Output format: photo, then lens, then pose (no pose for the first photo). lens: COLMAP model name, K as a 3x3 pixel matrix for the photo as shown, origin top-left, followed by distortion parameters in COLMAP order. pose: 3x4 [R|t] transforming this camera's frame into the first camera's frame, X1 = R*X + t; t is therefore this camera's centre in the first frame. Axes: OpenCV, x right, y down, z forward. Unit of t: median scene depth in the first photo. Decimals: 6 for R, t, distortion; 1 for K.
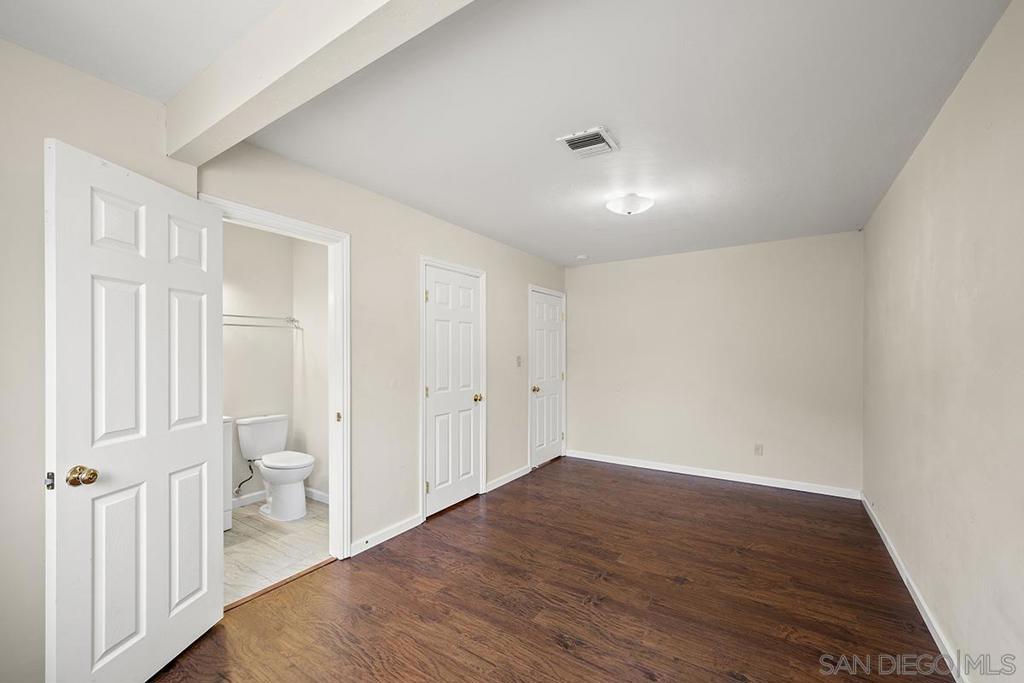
lens RADIAL K [[407.7, 0, 516.0], [0, 407.7, 356.8], [0, 0, 1]] dist [0.001617, 0.000189]
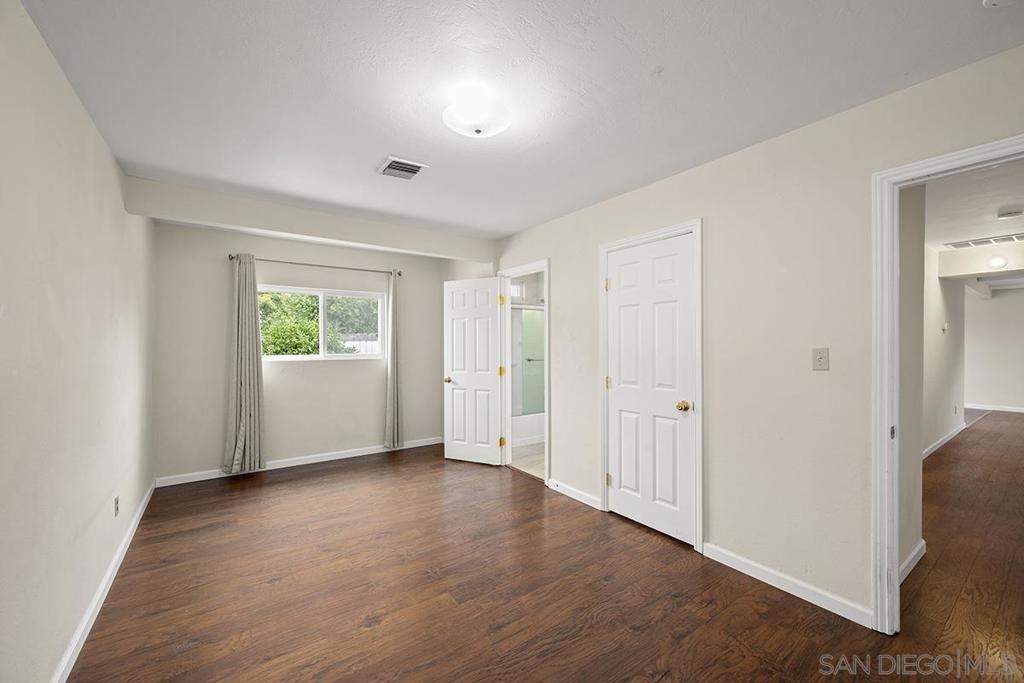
lens RADIAL K [[407.7, 0, 509.1], [0, 407.7, 342.6], [0, 0, 1]] dist [0.001617, 0.000189]
pose [[-0.370689, -0.002827, -0.928753, 0.852136], [-0.006185, 0.999981, -0.000575, -0.005338], [0.928736, 0.005531, -0.370700, 1.248358]]
